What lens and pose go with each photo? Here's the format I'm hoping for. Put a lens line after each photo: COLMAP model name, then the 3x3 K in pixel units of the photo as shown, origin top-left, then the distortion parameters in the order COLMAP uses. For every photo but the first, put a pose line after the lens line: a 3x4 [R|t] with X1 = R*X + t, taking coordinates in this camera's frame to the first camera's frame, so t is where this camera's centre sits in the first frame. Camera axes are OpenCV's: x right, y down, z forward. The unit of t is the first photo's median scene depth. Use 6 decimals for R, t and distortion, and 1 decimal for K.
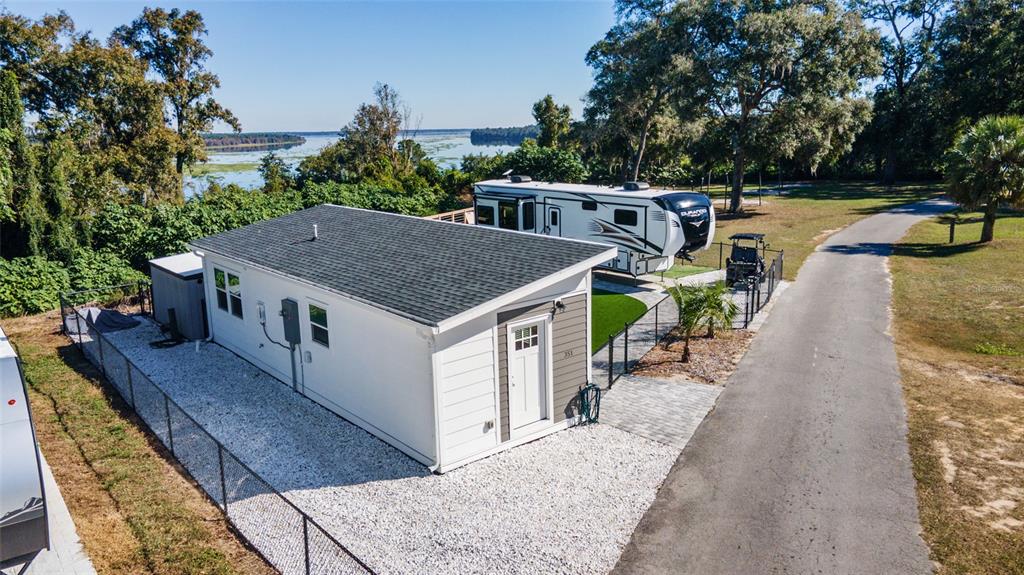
lens RADIAL K [[740.5, 0, 510.4], [0, 740.5, 290.1], [0, 0, 1]] dist [0.026786, 0.034302]
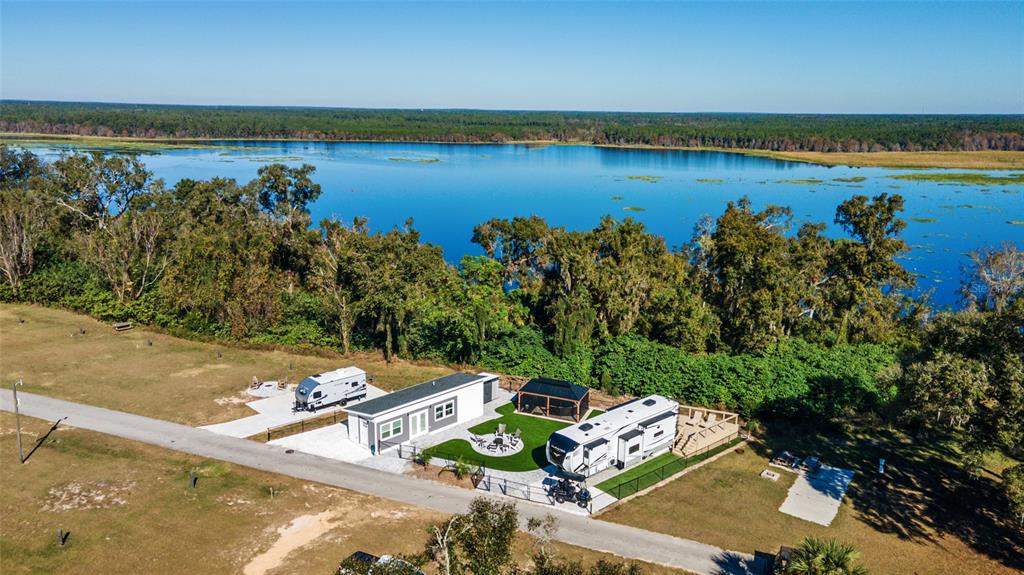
lens RADIAL K [[740.5, 0, 507.8], [0, 740.5, 290.5], [0, 0, 1]] dist [0.026786, 0.034302]
pose [[0.096511, 0.255048, -0.962100, 1.179457], [-0.226884, 0.946802, 0.228233, -0.537420], [0.969128, 0.196258, 0.149243, 0.292062]]
